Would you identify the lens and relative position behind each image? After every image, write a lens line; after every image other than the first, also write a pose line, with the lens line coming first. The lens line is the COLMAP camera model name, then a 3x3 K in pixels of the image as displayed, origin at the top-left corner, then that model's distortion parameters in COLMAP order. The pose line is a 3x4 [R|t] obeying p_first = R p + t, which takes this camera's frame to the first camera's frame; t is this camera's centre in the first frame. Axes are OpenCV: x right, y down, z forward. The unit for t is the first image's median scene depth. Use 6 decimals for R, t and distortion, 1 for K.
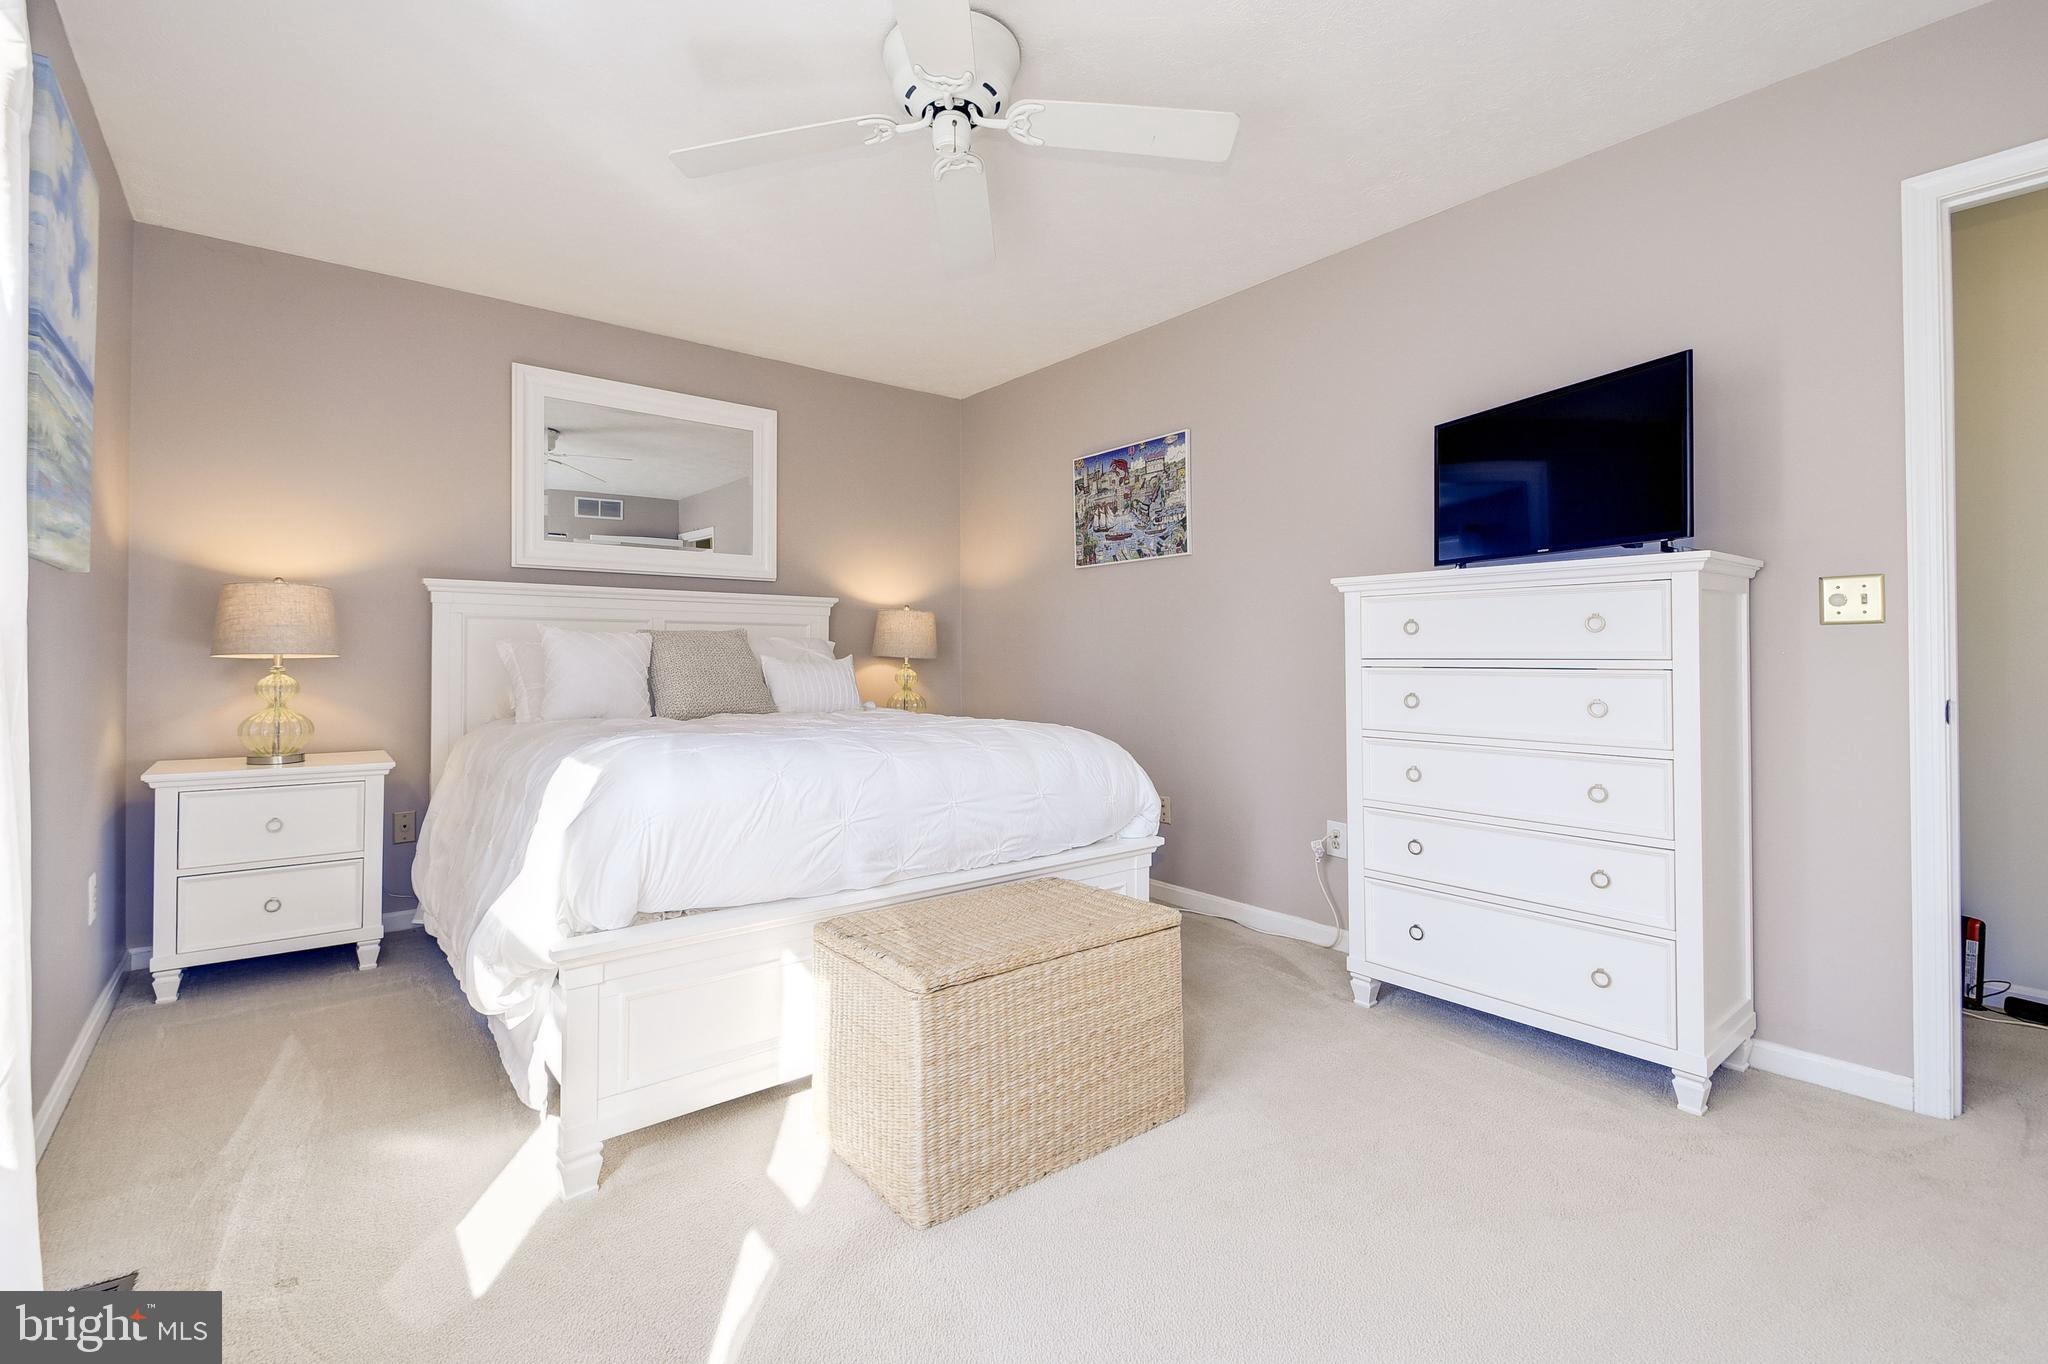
lens RADIAL K [[905.6, 0, 996.1], [0, 905.6, 648.8], [0, 0, 1]] dist [-0.003234, -0.003774]
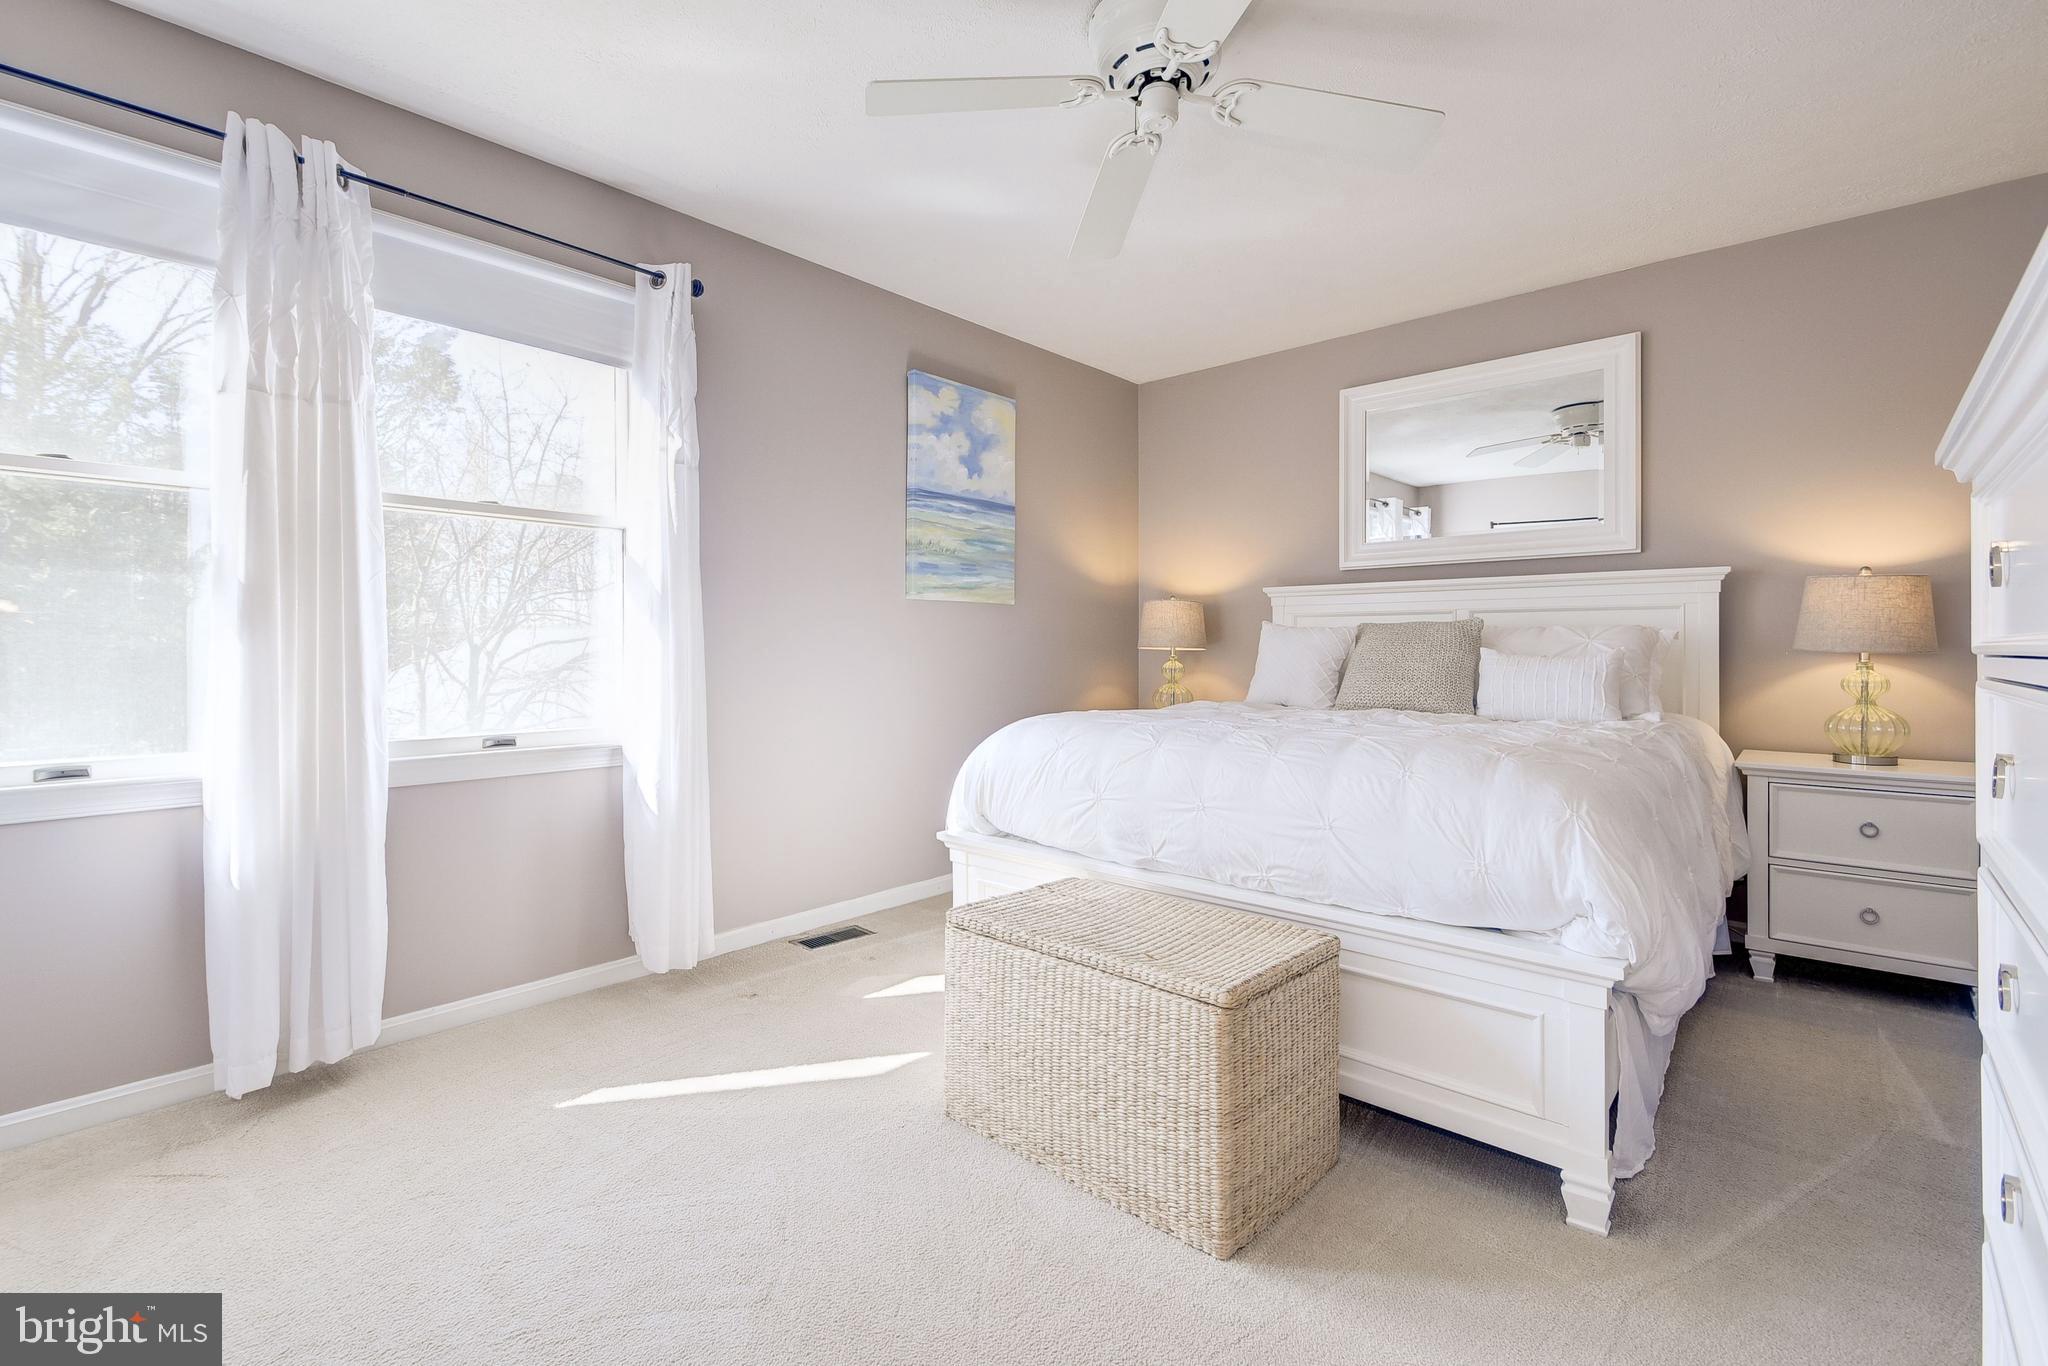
lens RADIAL K [[905.6, 0, 1020.9], [0, 905.6, 666.2], [0, 0, 1]] dist [-0.003234, -0.003774]
pose [[0.163159, 0.017790, -0.986439, 0.847061], [0.009000, 0.999769, 0.019519, 0.006755], [0.986559, -0.012063, 0.162961, 0.672426]]
